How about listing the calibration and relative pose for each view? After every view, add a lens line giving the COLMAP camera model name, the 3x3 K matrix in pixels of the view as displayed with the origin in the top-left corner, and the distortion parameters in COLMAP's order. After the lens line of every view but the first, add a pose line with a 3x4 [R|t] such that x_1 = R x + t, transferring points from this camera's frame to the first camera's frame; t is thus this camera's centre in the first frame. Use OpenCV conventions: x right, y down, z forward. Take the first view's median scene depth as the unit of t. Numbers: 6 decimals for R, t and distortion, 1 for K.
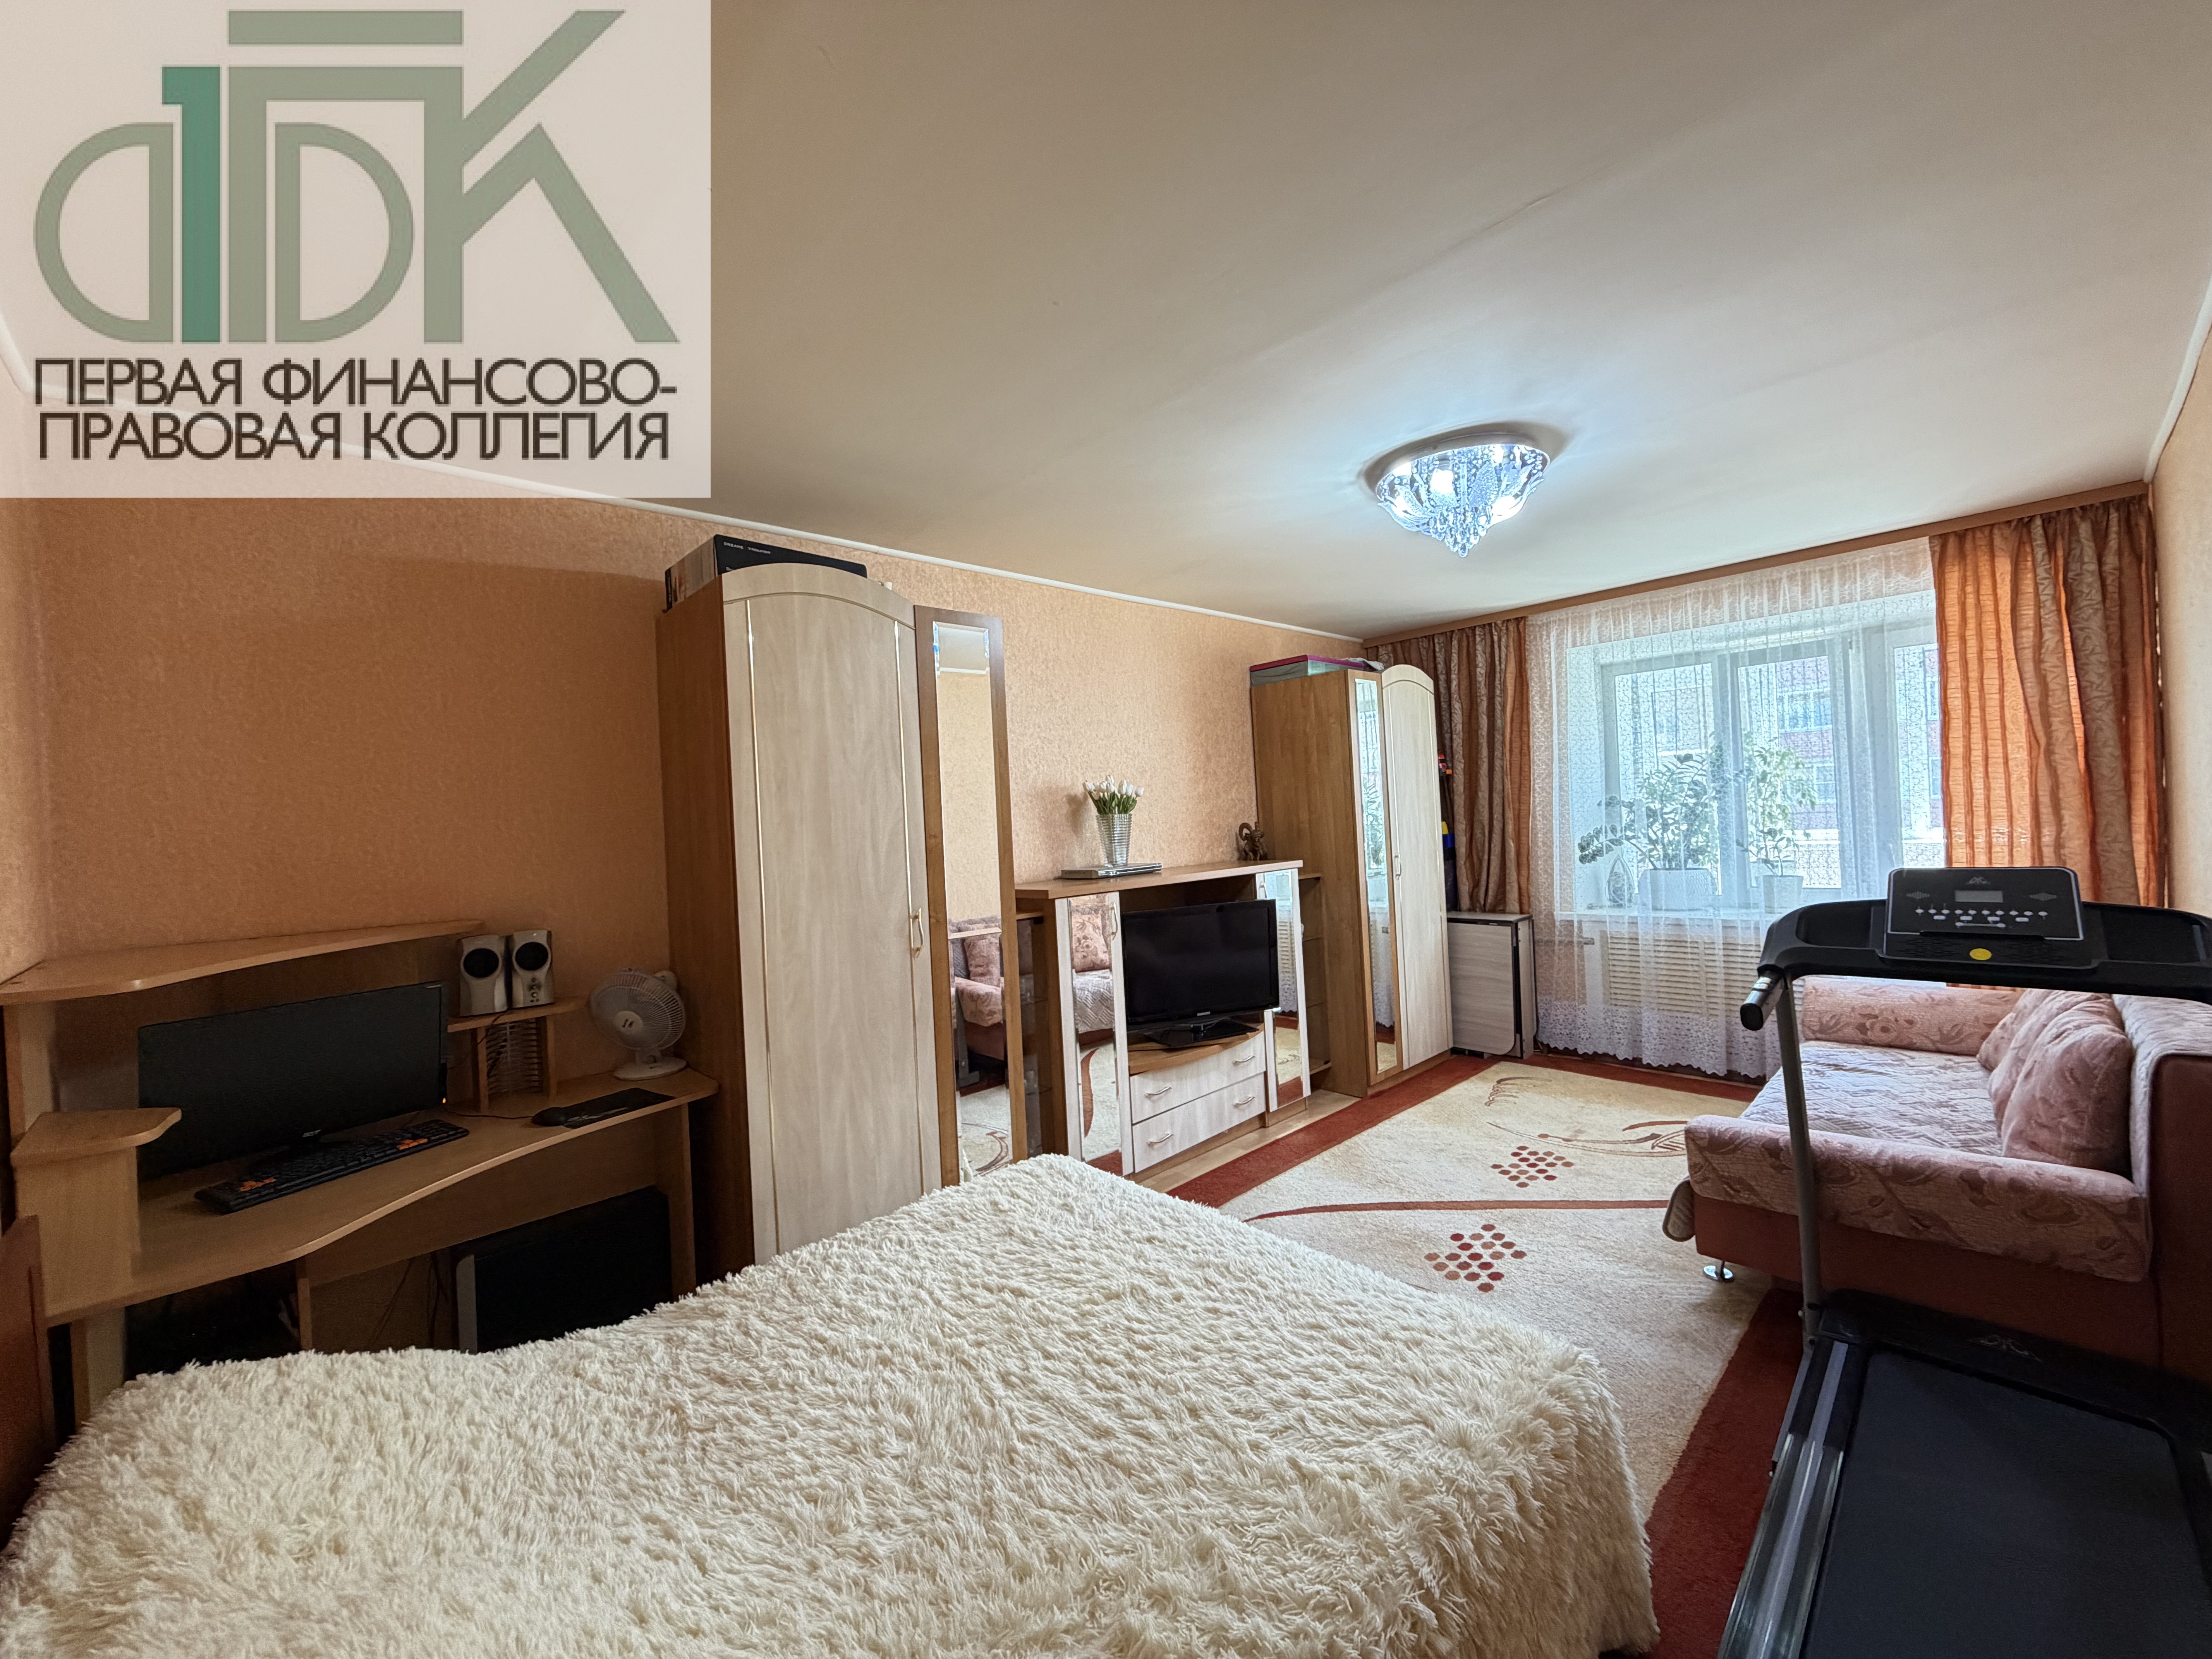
lens RADIAL K [[881.2, 0, 1101.8], [0, 881.2, 822.7], [0, 0, 1]] dist [-0.000354, -0.000039]
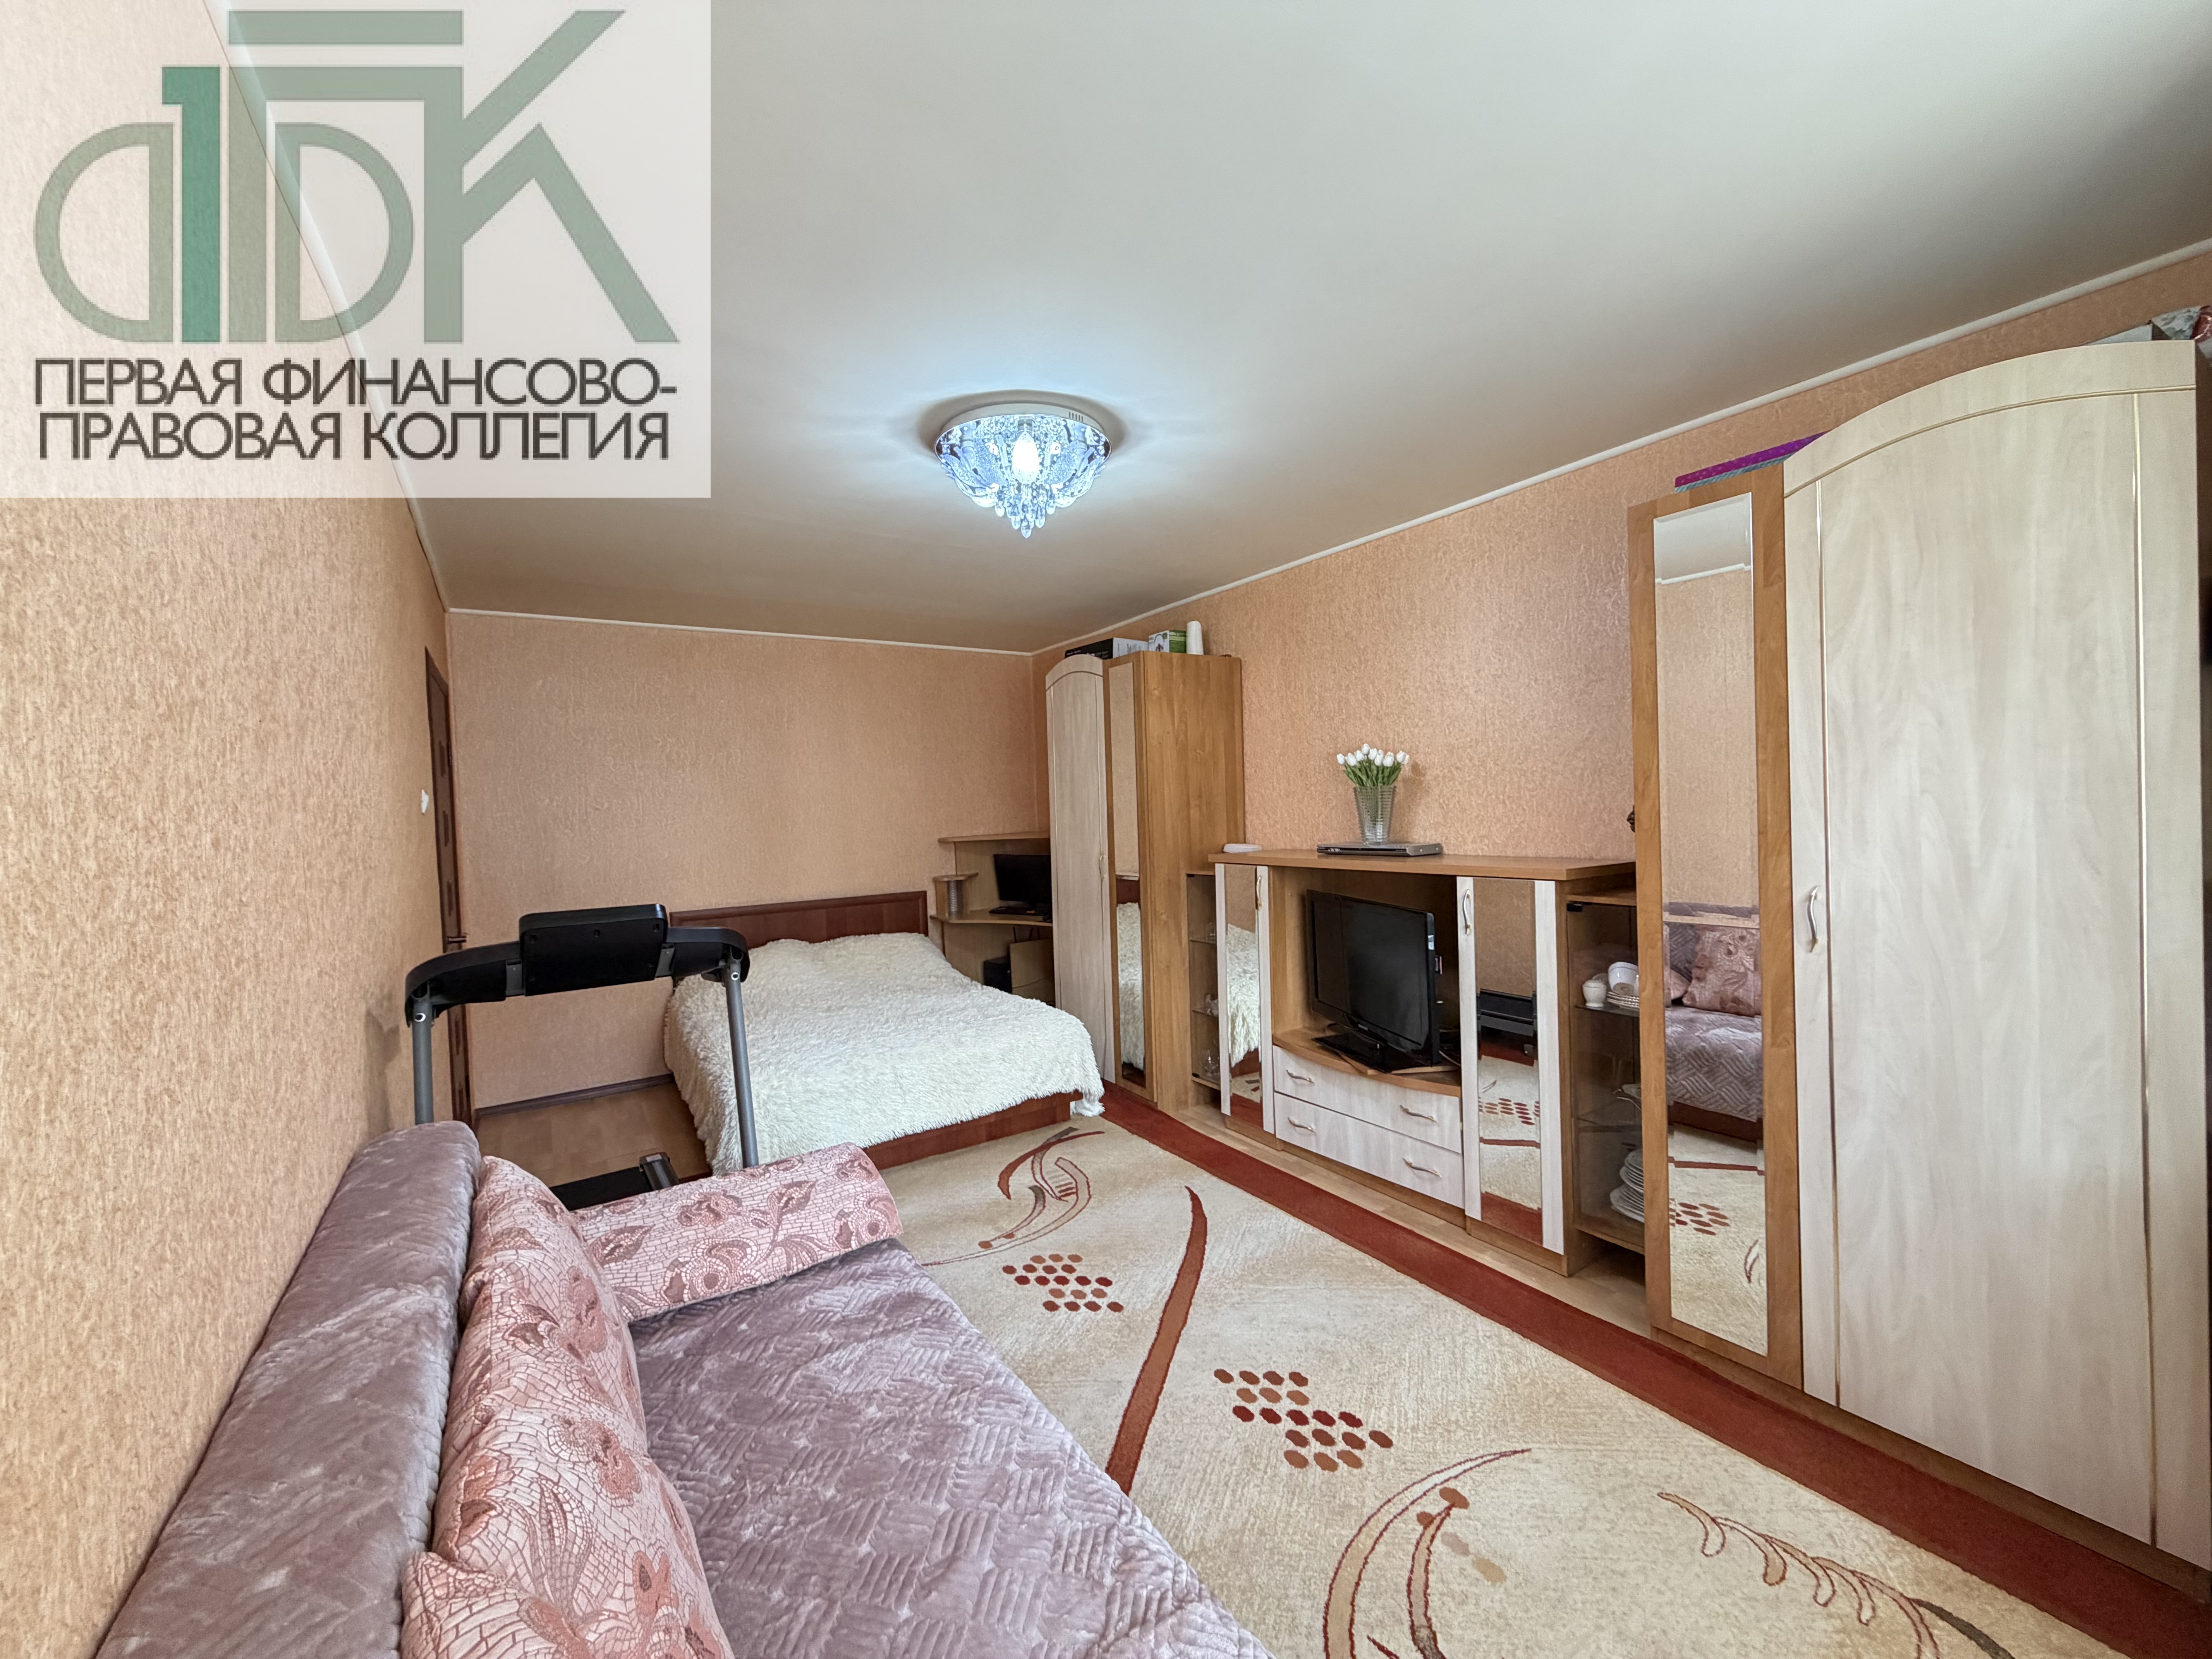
lens RADIAL K [[881.2, 0, 1101.8], [0, 881.2, 822.7], [0, 0, 1]] dist [-0.000354, -0.000039]
pose [[-0.175110, 0.079216, -0.981357, 0.998569], [0.046579, 0.996308, 0.072112, -0.052837], [0.983446, -0.033083, -0.178154, 0.932984]]
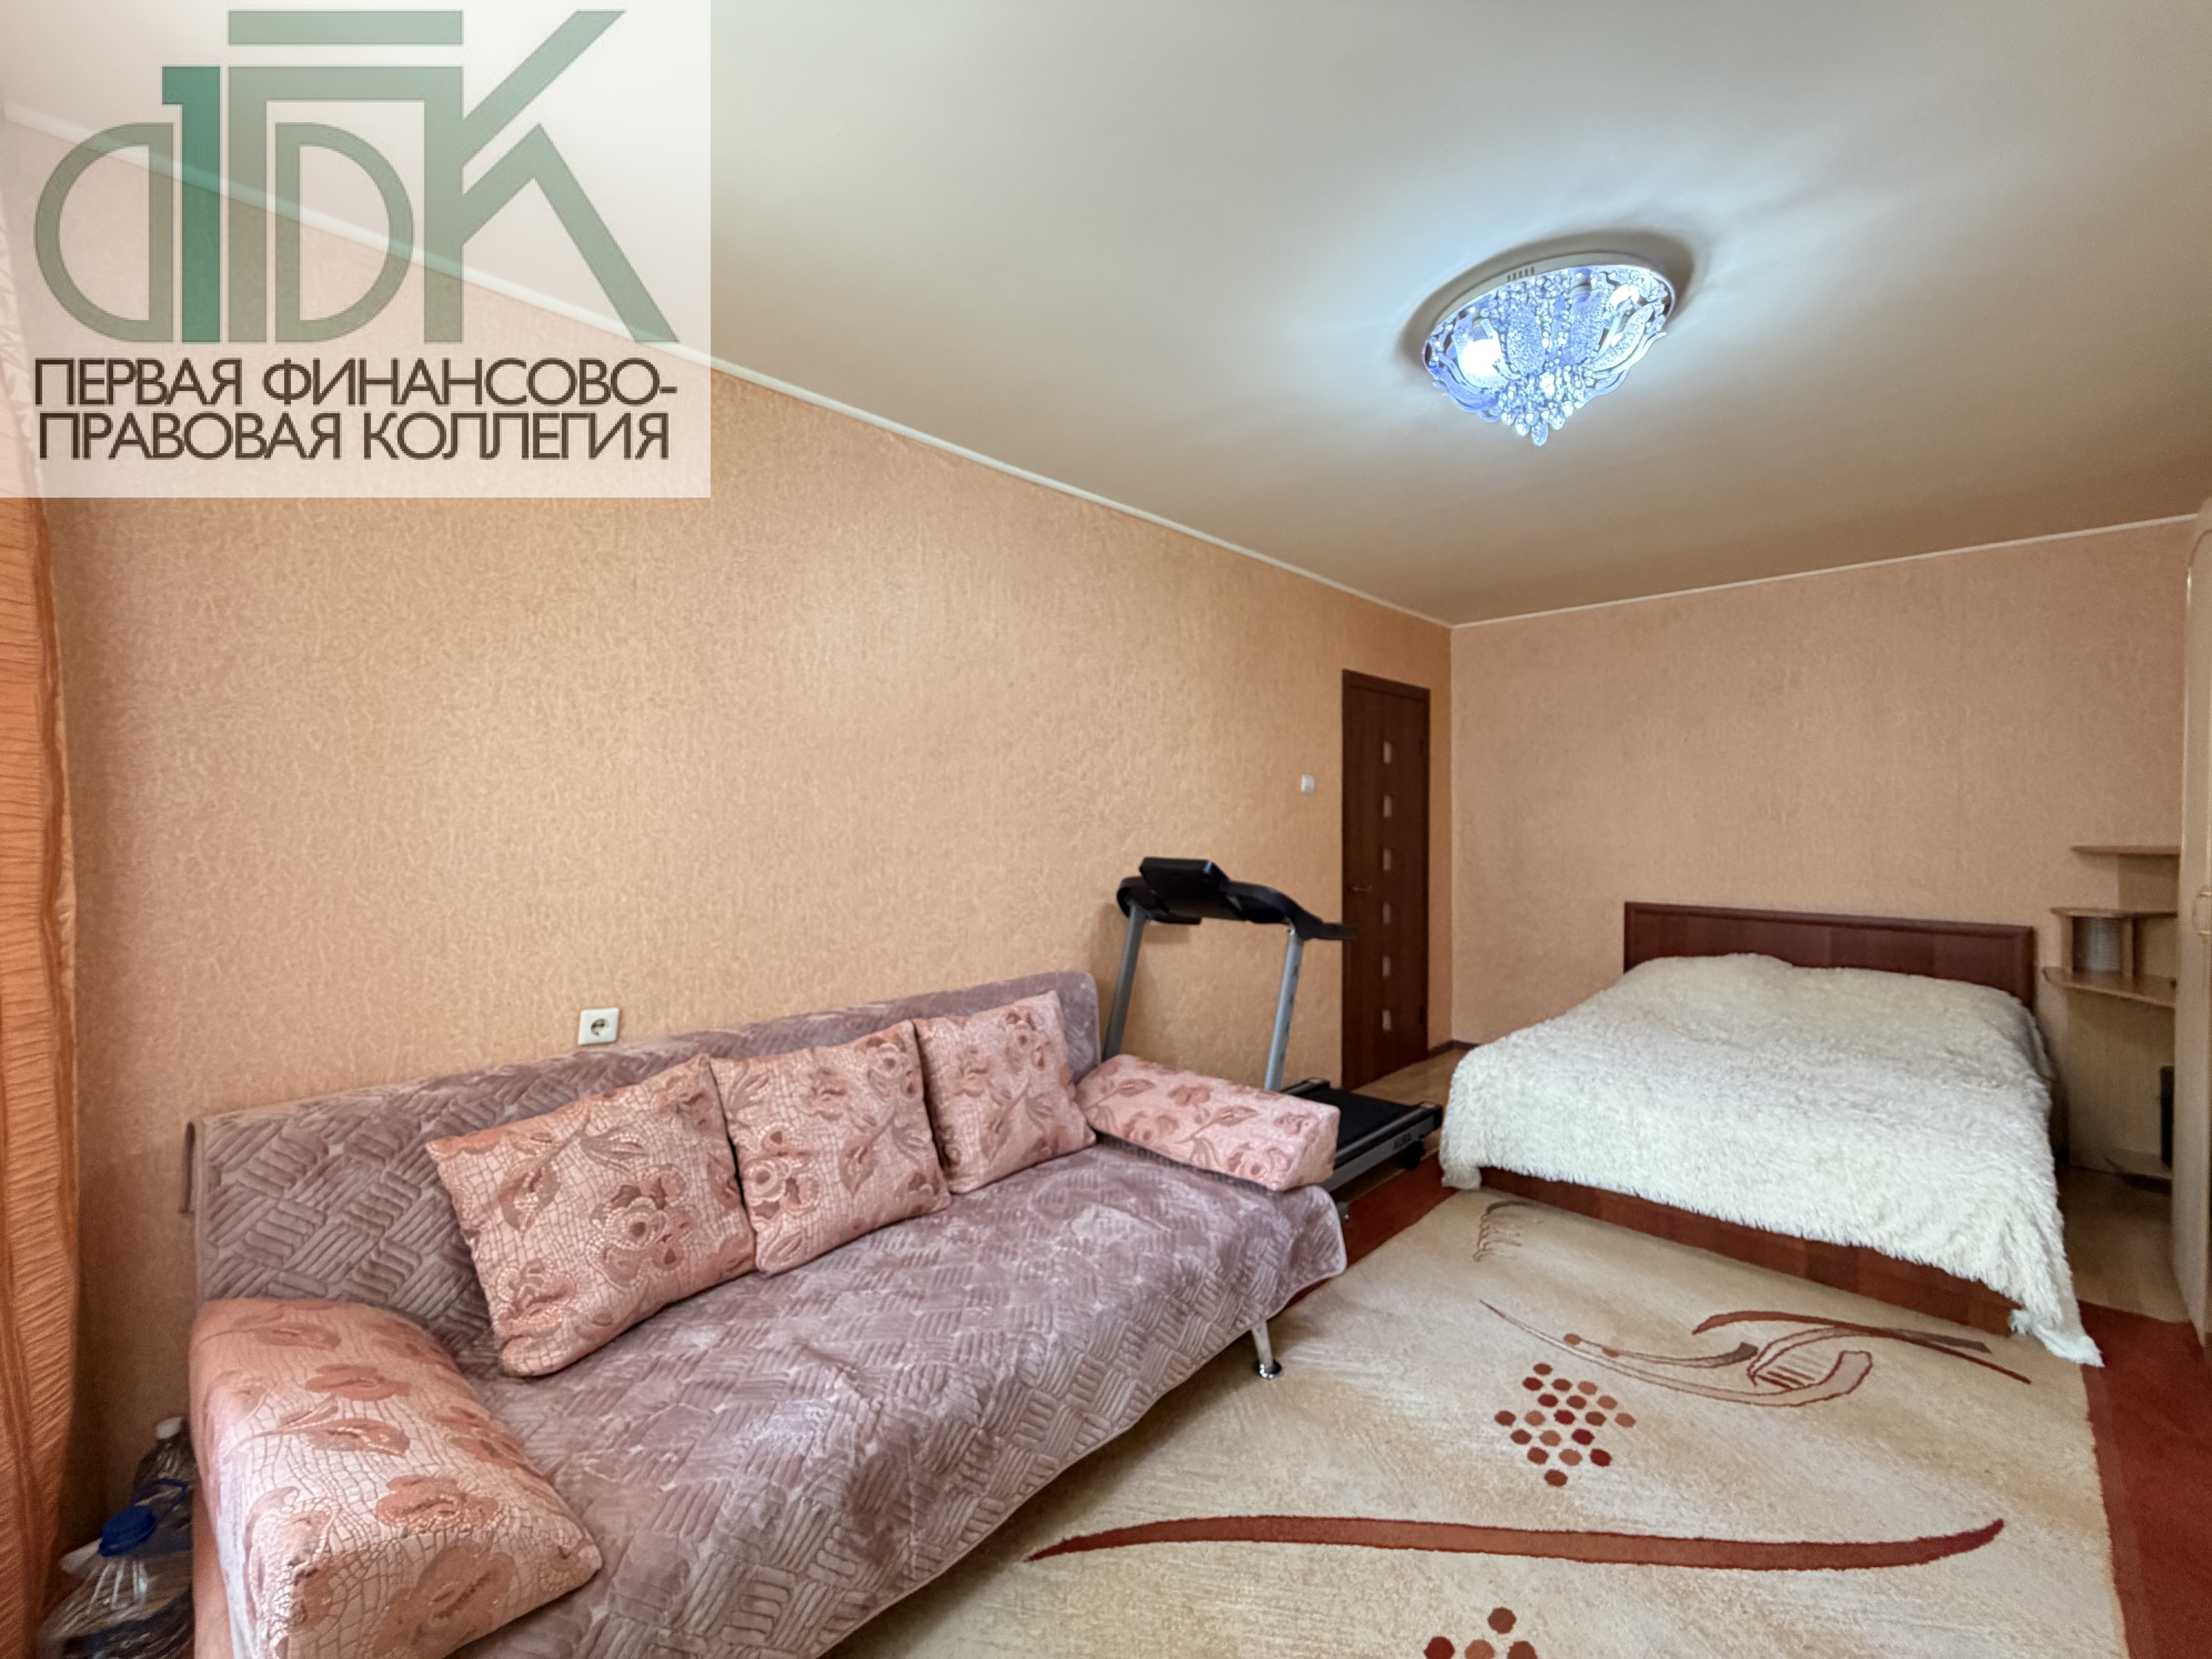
lens RADIAL K [[881.2, 0, 1101.8], [0, 881.2, 822.7], [0, 0, 1]] dist [-0.000354, -0.000039]
pose [[-0.998176, 0.054001, -0.027010, 0.604132], [0.053880, 0.998534, 0.005184, -0.014119], [0.027251, 0.003719, -0.999622, 1.297567]]
